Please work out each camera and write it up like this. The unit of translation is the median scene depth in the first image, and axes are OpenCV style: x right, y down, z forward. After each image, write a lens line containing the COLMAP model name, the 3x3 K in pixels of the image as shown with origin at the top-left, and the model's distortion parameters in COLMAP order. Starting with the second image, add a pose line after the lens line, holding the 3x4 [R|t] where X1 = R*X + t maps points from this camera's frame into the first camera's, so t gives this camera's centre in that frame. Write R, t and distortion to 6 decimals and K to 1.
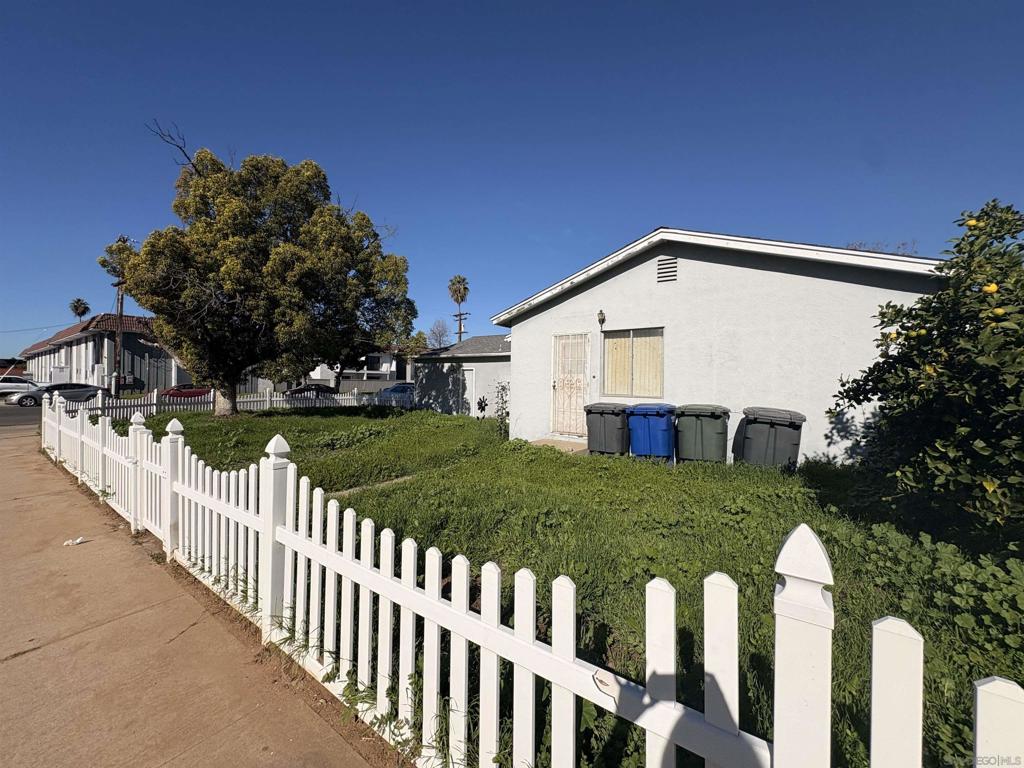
lens RADIAL K [[407.9, 0, 512.0], [0, 407.9, 384.0], [0, 0, 1]] dist [0.000476, -0.000081]
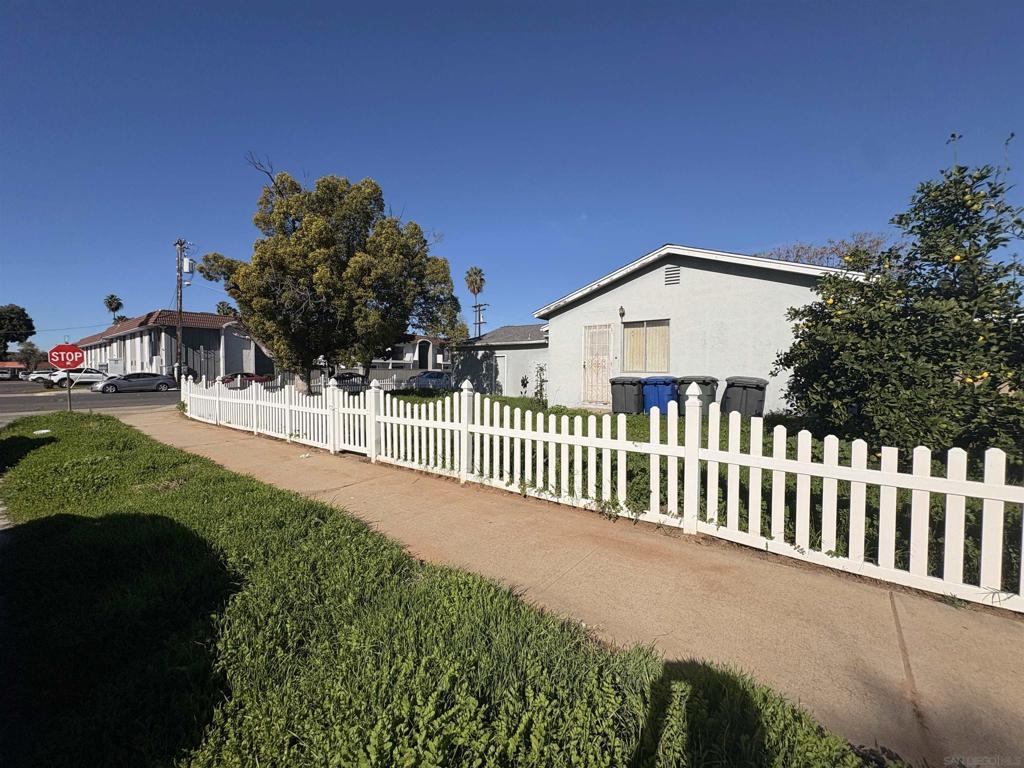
lens RADIAL K [[407.9, 0, 512.0], [0, 407.9, 384.0], [0, 0, 1]] dist [0.000476, -0.000081]
pose [[0.999512, -0.007923, -0.030213, -0.062558], [0.008690, 0.999642, 0.025321, 0.020622], [0.030002, -0.025571, 0.999223, -0.211736]]
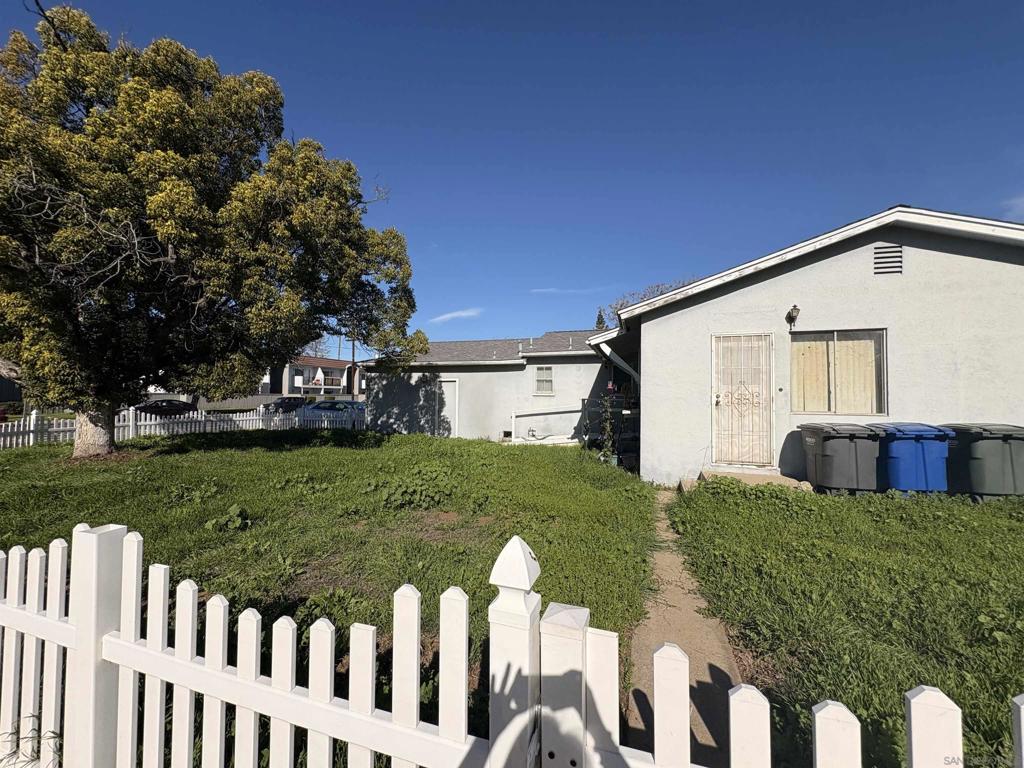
lens RADIAL K [[407.9, 0, 512.0], [0, 407.9, 384.0], [0, 0, 1]] dist [0.000476, -0.000081]
pose [[0.950540, 0.002905, 0.310588, -0.365454], [0.006896, 0.999512, -0.030455, -0.005452], [-0.310525, 0.031090, 0.950057, 0.282762]]
